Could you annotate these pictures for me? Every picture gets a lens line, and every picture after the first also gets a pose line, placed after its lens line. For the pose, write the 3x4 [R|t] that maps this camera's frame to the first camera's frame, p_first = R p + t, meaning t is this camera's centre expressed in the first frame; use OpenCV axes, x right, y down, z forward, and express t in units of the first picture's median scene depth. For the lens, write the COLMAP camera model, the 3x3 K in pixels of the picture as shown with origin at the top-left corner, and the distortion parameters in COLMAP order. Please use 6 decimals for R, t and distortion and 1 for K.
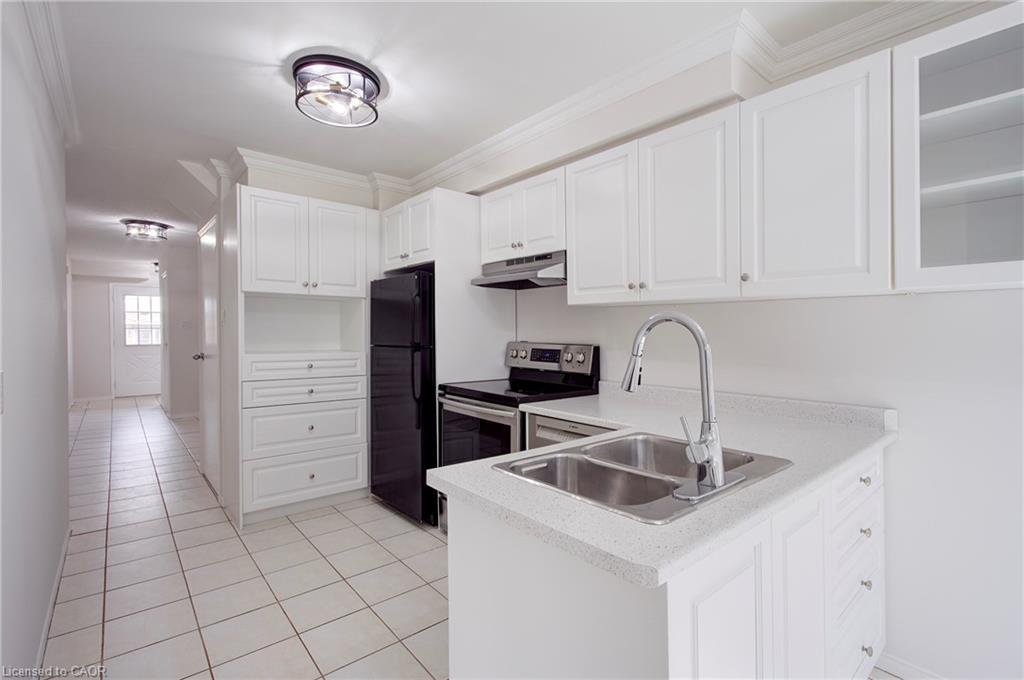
lens RADIAL K [[470.3, 0, 504.8], [0, 470.3, 338.3], [0, 0, 1]] dist [0.004375, 0.001074]
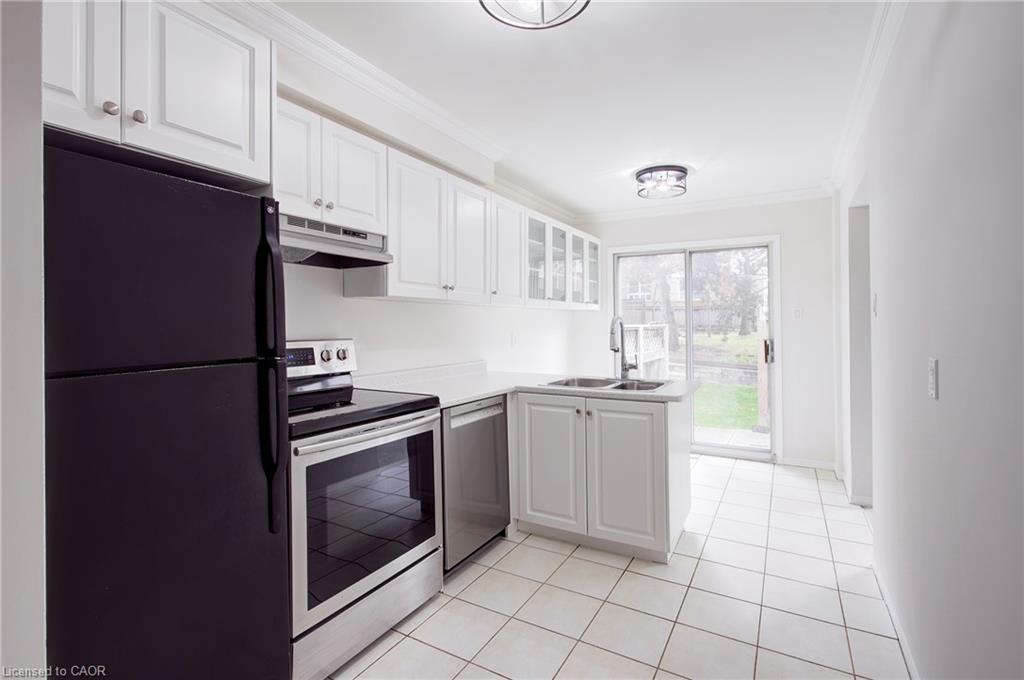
lens RADIAL K [[470.3, 0, 508.6], [0, 470.3, 322.2], [0, 0, 1]] dist [0.004375, 0.001074]
pose [[-0.329415, 0.009988, 0.944133, -0.651025], [0.028965, 0.999580, -0.000468, -0.008924], [-0.943741, 0.027193, -0.329566, 0.858284]]
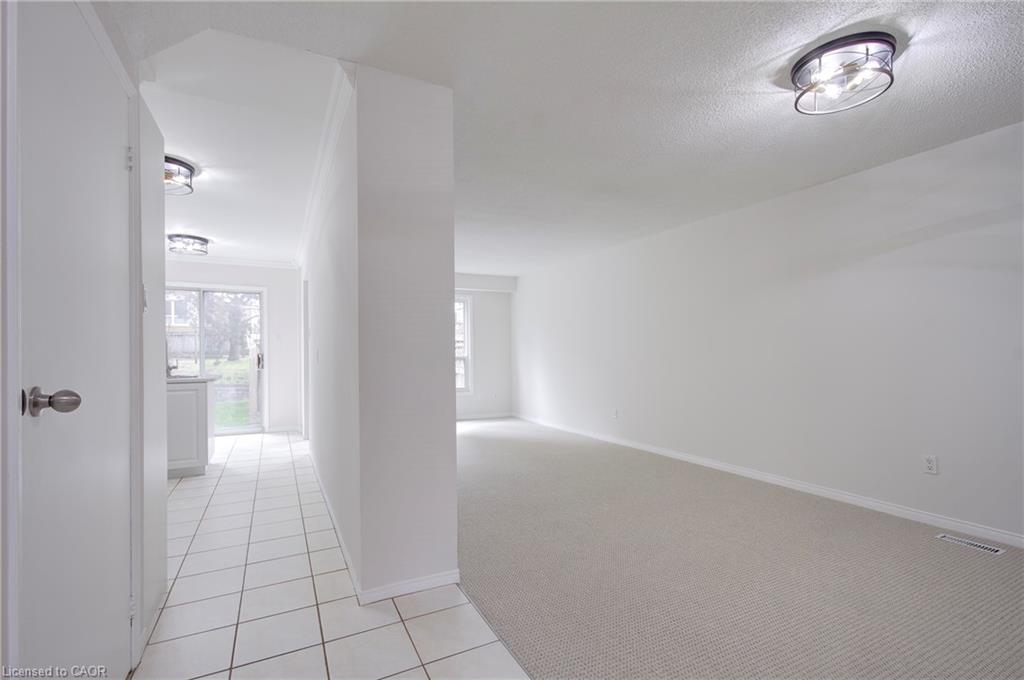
lens RADIAL K [[470.3, 0, 513.3], [0, 470.3, 344.4], [0, 0, 1]] dist [0.004375, 0.001074]
pose [[-0.973654, 0.014843, 0.227547, -1.013152], [0.018296, 0.999747, 0.013074, 0.006742], [-0.227296, 0.016893, -0.973679, 1.281905]]
